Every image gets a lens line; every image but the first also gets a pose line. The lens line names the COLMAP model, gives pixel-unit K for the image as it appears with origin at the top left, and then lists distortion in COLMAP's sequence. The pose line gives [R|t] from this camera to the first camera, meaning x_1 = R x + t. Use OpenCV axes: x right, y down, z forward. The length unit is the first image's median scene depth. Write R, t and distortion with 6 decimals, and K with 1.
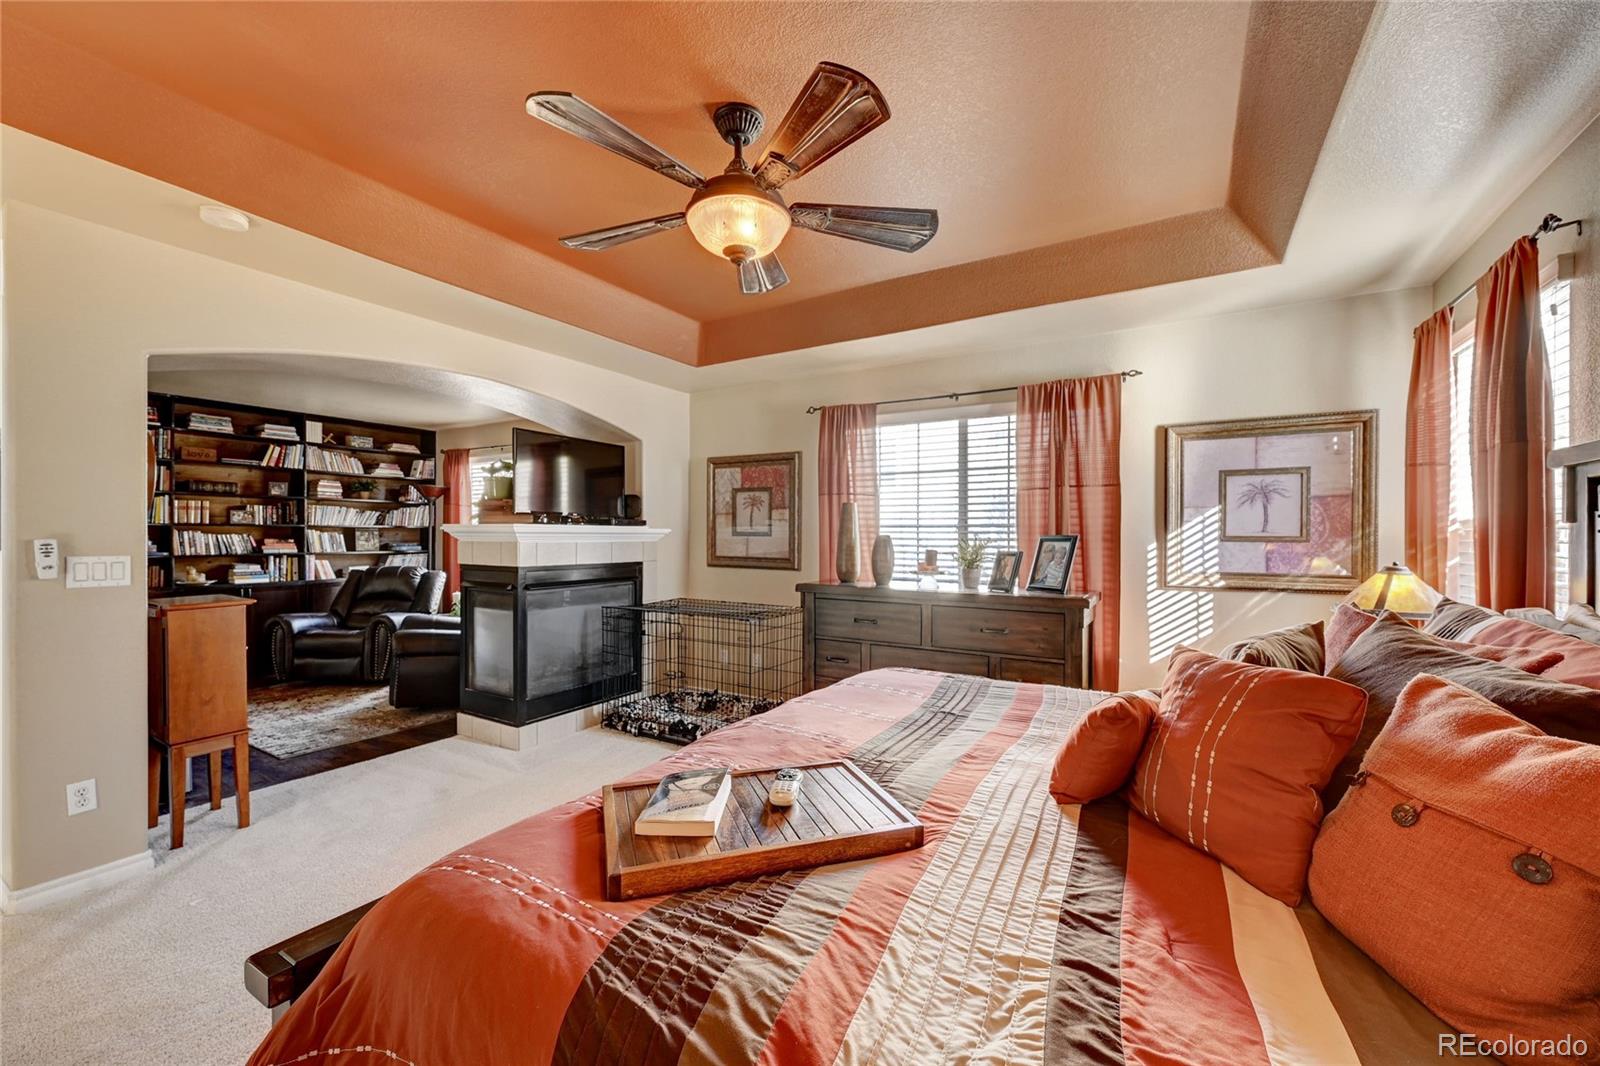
lens RADIAL K [[632.0, 0, 799.9], [0, 632.0, 538.5], [0, 0, 1]] dist [0.000877, -0.000433]
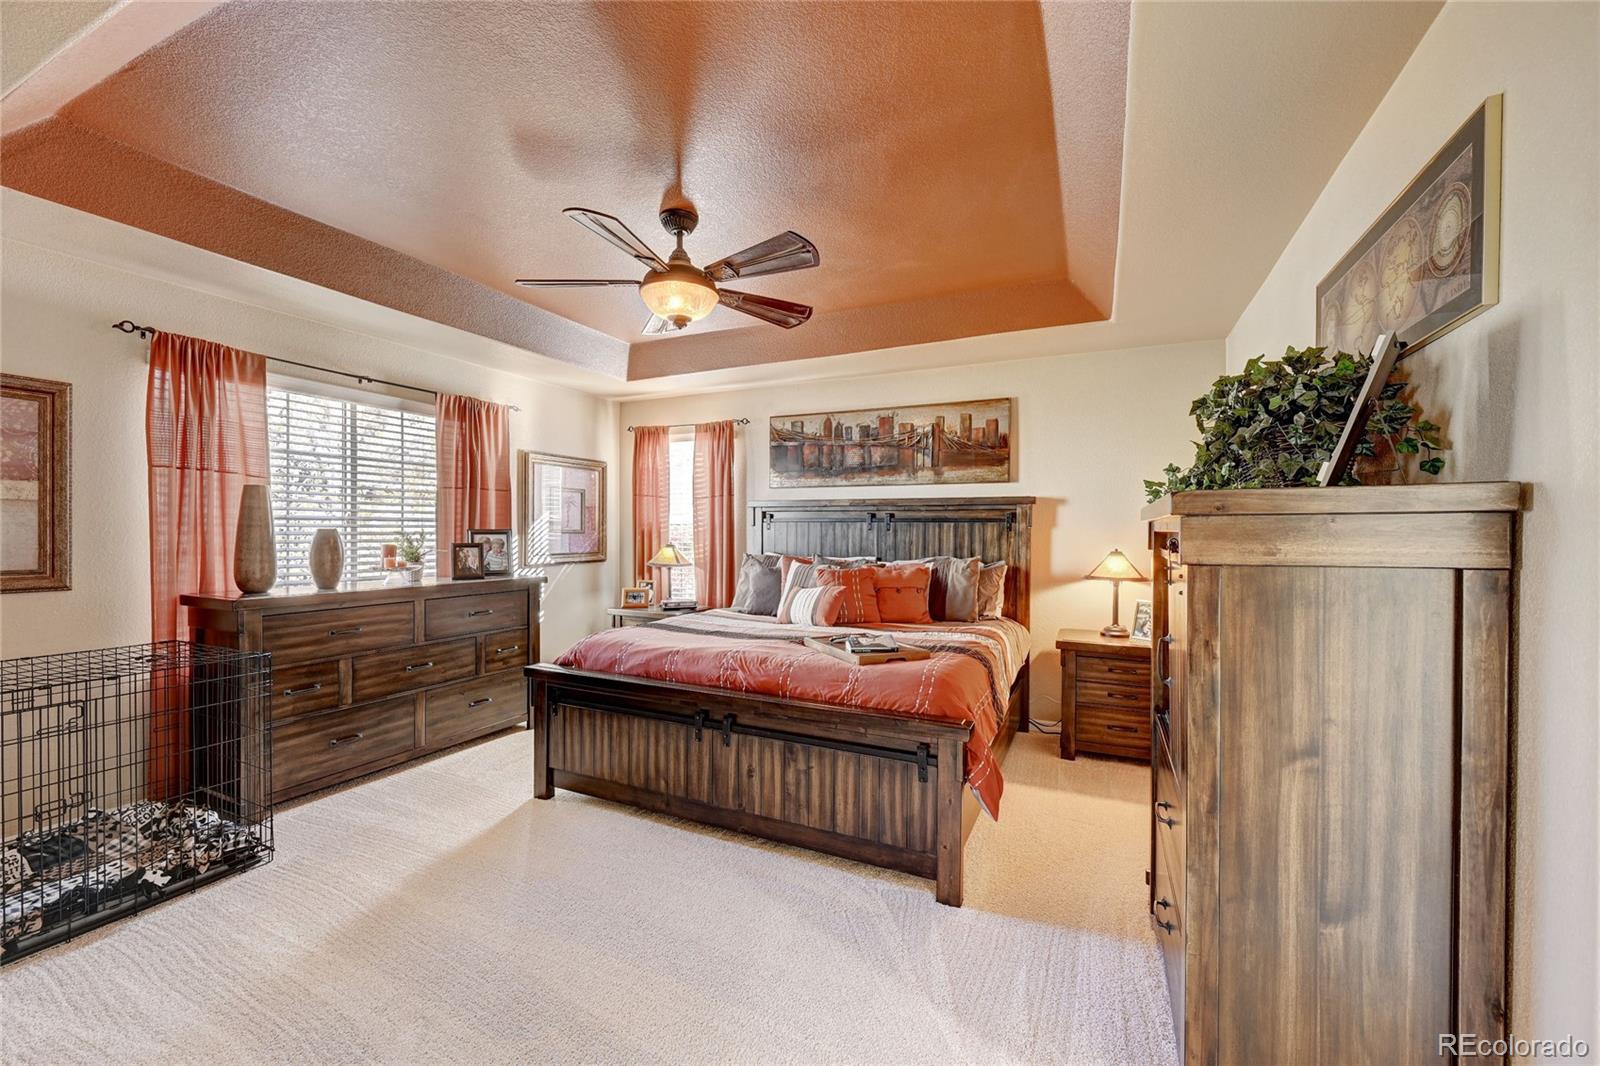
lens RADIAL K [[632.0, 0, 803.0], [0, 632.0, 531.6], [0, 0, 1]] dist [0.000877, -0.000433]
pose [[-0.097122, -0.006560, 0.995251, -0.763835], [-0.002503, 0.999977, 0.006347, -0.009174], [-0.995269, -0.001874, -0.097136, 0.455897]]
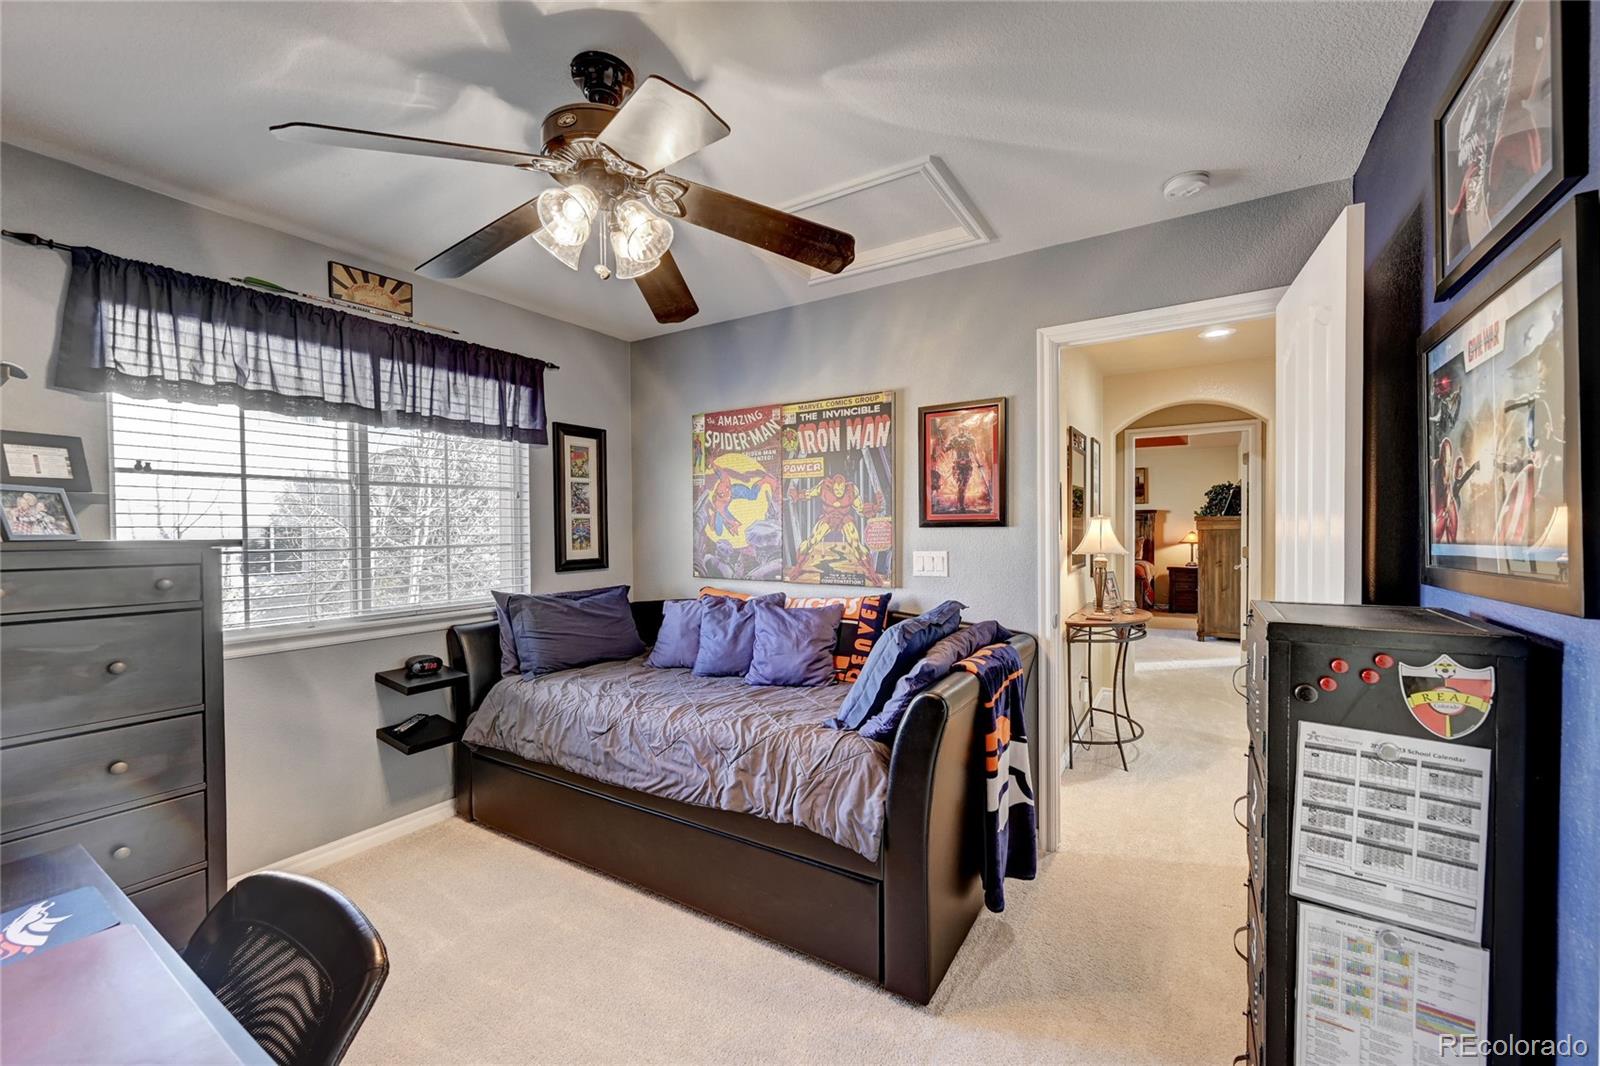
lens RADIAL K [[632.0, 0, 797.9], [0, 632.0, 532.0], [0, 0, 1]] dist [0.000877, -0.000433]
pose [[0.026285, -0.014084, 0.999555, -2.276438], [0.006598, 0.999881, 0.013915, -0.017021], [-0.999633, 0.006229, 0.026375, 1.311353]]
